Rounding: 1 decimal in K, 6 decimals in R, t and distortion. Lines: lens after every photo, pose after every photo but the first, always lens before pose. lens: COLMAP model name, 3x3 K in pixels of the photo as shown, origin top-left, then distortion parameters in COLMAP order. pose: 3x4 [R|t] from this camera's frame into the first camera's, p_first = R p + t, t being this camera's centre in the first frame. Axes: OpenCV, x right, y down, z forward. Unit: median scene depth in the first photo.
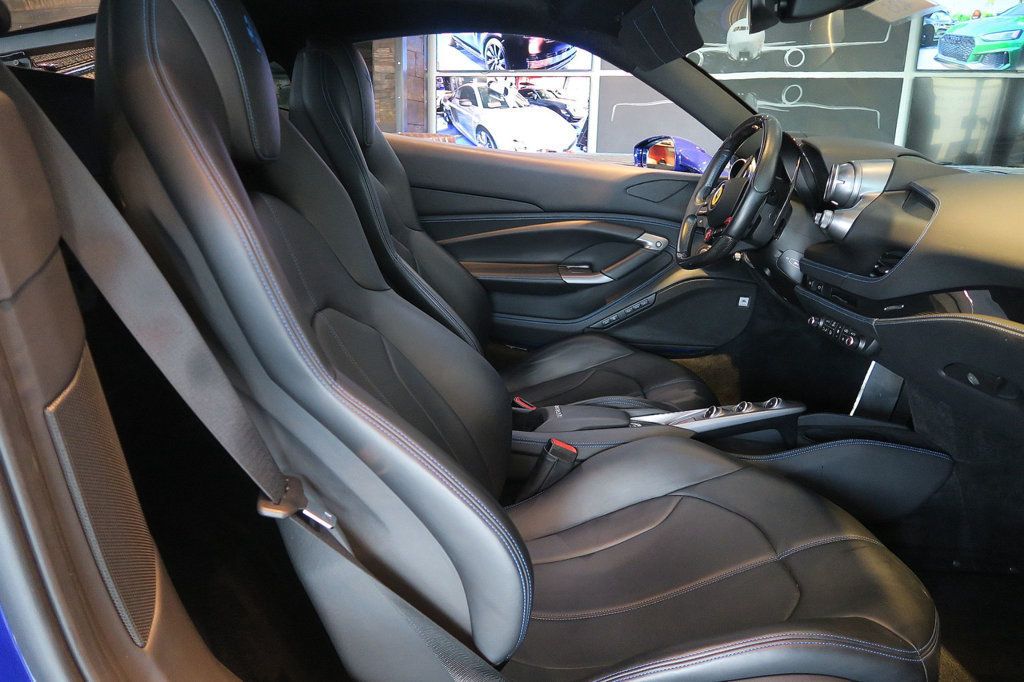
lens RADIAL K [[724.5, 0, 509.9], [0, 724.5, 336.9], [0, 0, 1]] dist [-0.018364, 0.014849]
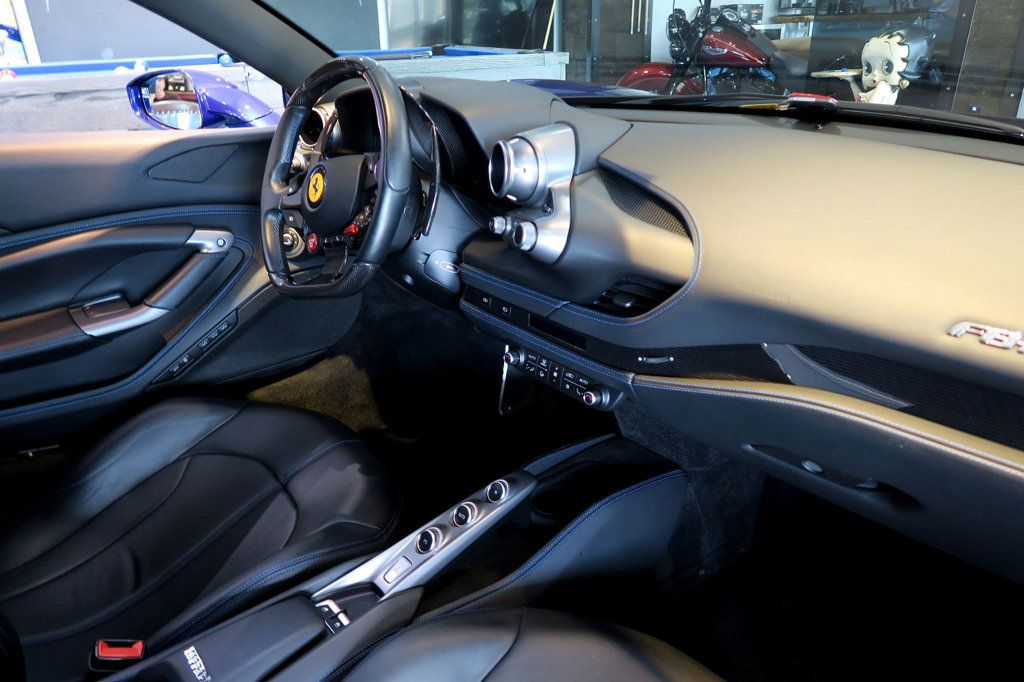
lens RADIAL K [[724.5, 0, 508.2], [0, 724.5, 338.8], [0, 0, 1]] dist [-0.018364, 0.014849]
pose [[0.782901, -0.301350, 0.544292, 0.018002], [0.208551, 0.951362, 0.226751, -0.139879], [-0.586151, -0.064011, 0.807670, 0.280380]]
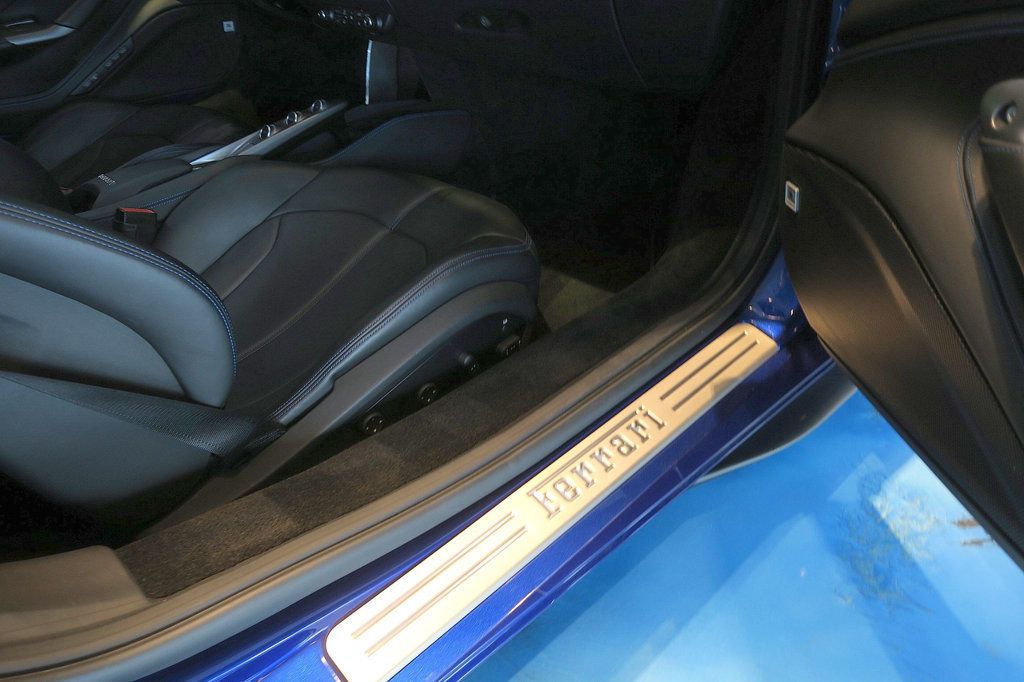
lens RADIAL K [[689.8, 0, 505.7], [0, 689.8, 341.0], [0, 0, 1]] dist [-0.024280, 0.000375]
pose [[0.728020, -0.437566, 0.527752, -0.065963], [0.231346, 0.881466, 0.411699, 0.030381], [-0.645341, -0.177632, 0.742955, 0.032651]]
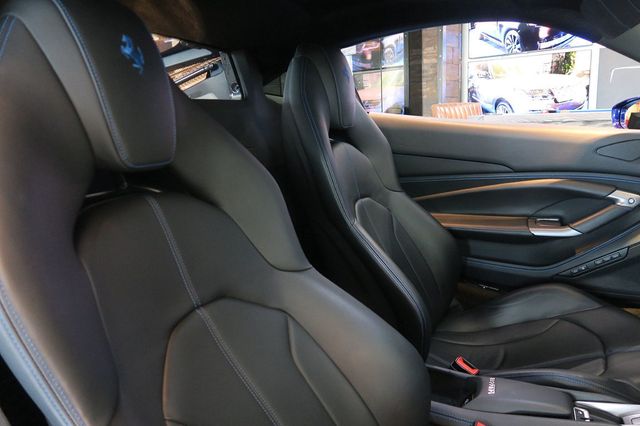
lens RADIAL K [[479.2, 0, 321.3], [0, 479.2, 213.9], [0, 0, 1]] dist [-0.001436, -0.009961]
pose [[0.915263, 0.016986, -0.402499, 0.073915], [-0.036754, 0.998465, -0.041440, -0.064448], [0.401177, 0.052722, 0.914482, 0.190815]]
